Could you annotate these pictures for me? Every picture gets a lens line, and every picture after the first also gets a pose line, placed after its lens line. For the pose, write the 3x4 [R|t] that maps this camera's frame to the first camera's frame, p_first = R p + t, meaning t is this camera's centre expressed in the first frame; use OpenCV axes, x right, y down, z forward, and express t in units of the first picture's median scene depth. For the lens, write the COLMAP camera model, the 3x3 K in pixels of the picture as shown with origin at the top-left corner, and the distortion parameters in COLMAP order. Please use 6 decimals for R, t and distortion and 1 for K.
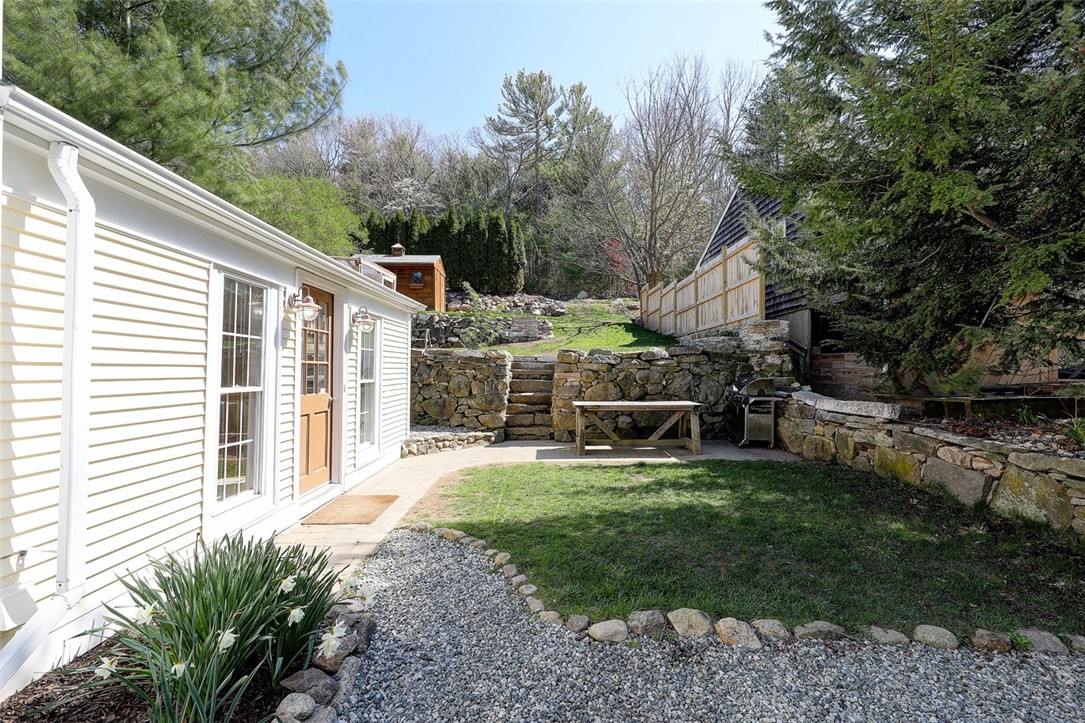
lens RADIAL K [[503.2, 0, 549.0], [0, 503.2, 362.4], [0, 0, 1]] dist [0.003857, 0.000454]
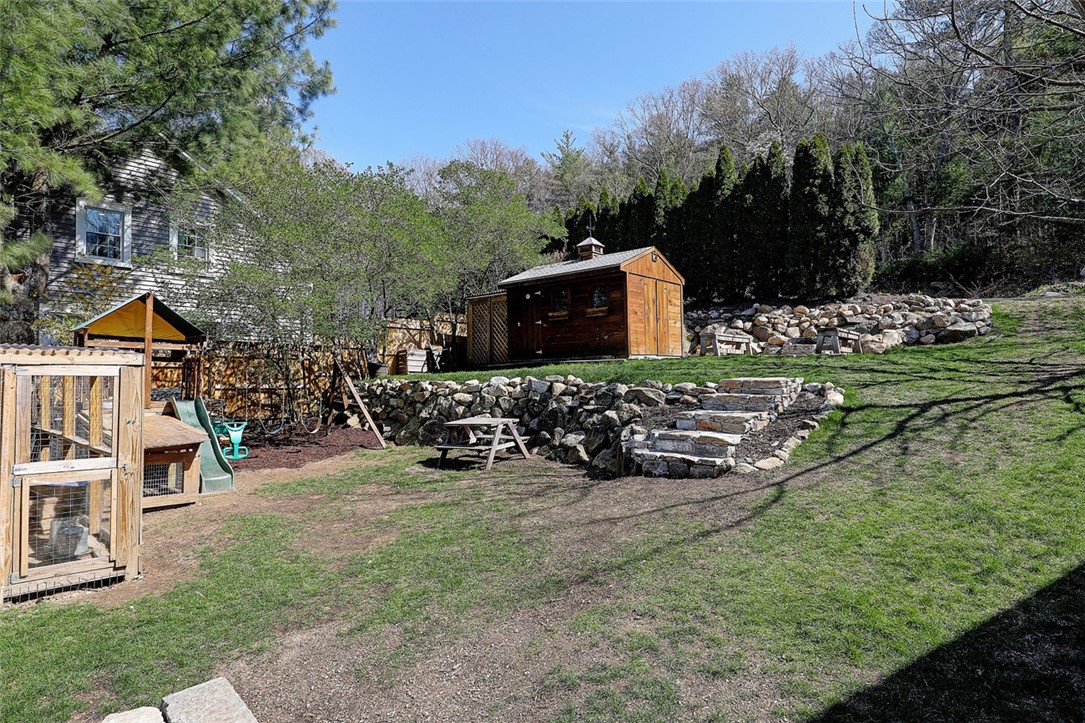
lens RADIAL K [[589.6, 0, 542.3], [0, 589.6, 362.8], [0, 0, 1]] dist [0.000085, -0.000038]
pose [[0.731500, -0.025810, -0.681353, 0.097869], [0.019422, 0.999667, -0.017015, -0.071341], [0.681565, -0.000787, 0.731757, 0.404228]]
